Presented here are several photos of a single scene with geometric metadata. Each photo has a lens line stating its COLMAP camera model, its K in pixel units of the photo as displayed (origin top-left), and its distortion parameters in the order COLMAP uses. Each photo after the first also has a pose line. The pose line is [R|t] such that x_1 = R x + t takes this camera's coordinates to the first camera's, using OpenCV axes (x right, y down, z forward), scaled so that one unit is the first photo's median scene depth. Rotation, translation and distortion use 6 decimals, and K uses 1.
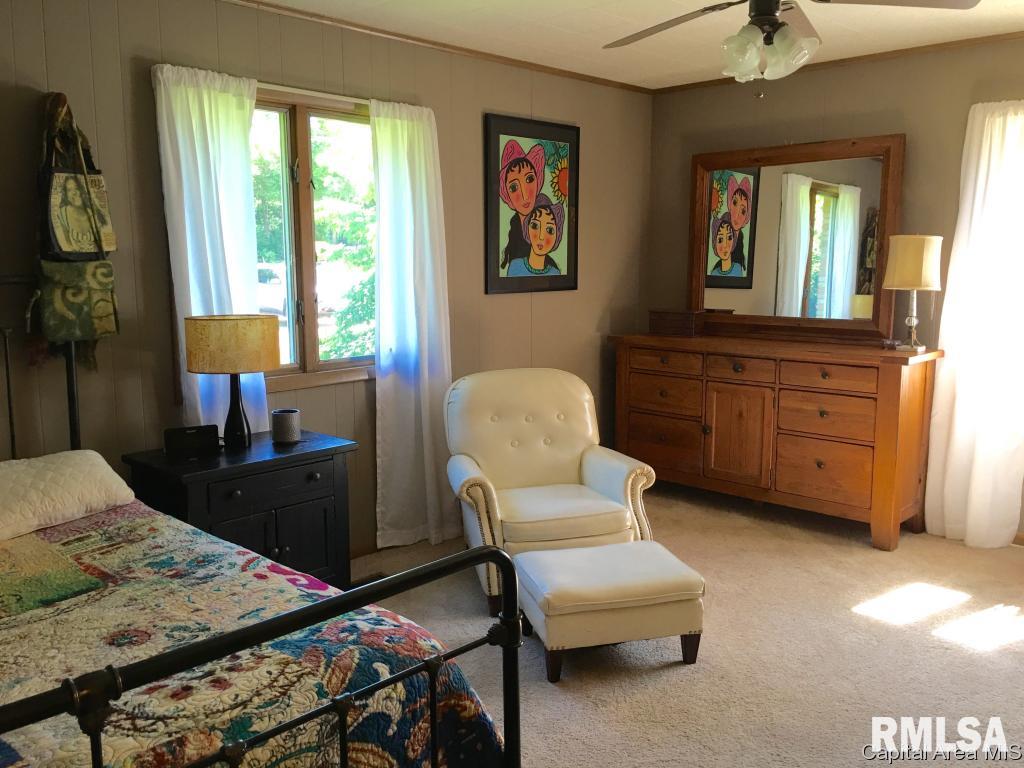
lens RADIAL K [[870.7, 0, 512.5], [0, 870.7, 383.7], [0, 0, 1]] dist [0.081852, -0.118411]
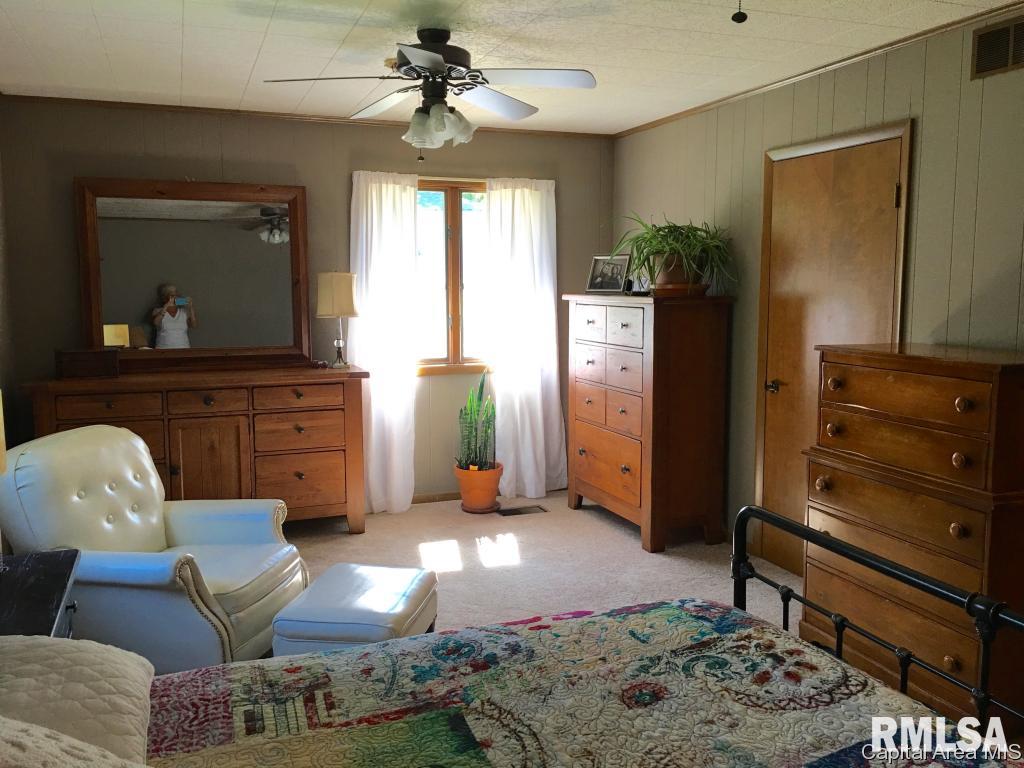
lens RADIAL K [[870.7, 0, 509.4], [0, 870.7, 382.4], [0, 0, 1]] dist [0.081852, -0.118411]
pose [[0.433957, -0.104443, 0.894859, -0.965619], [0.133673, 0.989728, 0.050691, -0.086568], [-0.890962, 0.097621, 0.443461, 0.487985]]
